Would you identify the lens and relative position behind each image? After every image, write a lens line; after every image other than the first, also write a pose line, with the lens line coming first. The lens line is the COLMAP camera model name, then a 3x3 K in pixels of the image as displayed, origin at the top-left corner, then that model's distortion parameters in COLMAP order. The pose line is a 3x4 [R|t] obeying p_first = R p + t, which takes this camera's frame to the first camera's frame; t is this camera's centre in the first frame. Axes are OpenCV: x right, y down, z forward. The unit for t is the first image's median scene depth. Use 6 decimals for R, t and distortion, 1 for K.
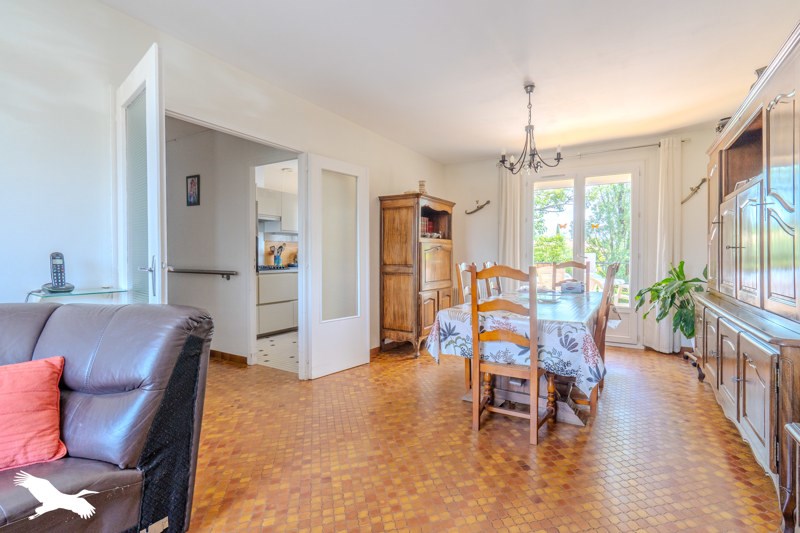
lens RADIAL K [[375.9, 0, 394.4], [0, 375.9, 266.7], [0, 0, 1]] dist [-0.012601, 0.001377]
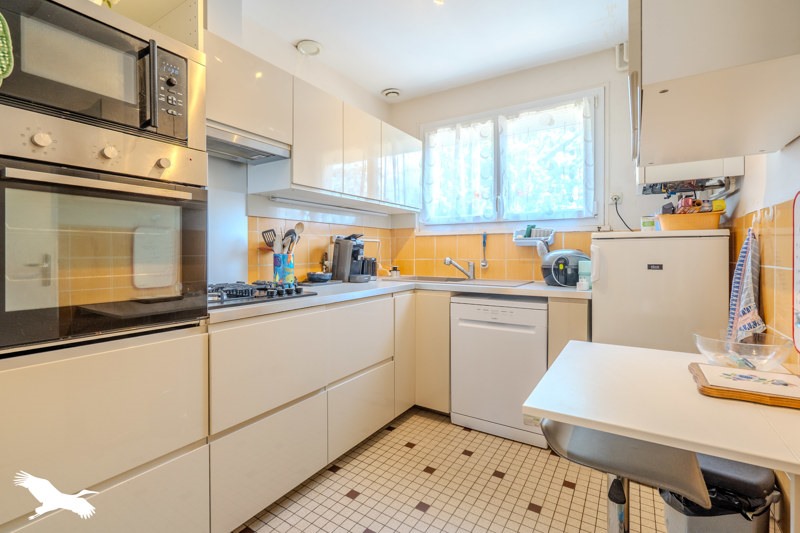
lens RADIAL K [[375.9, 0, 400.1], [0, 375.9, 258.5], [0, 0, 1]] dist [-0.012601, 0.001377]
pose [[0.999983, 0.002899, -0.005098, -0.186216], [-0.002917, 0.999989, -0.003539, -0.024232], [0.005088, 0.003554, 0.999981, 0.608641]]
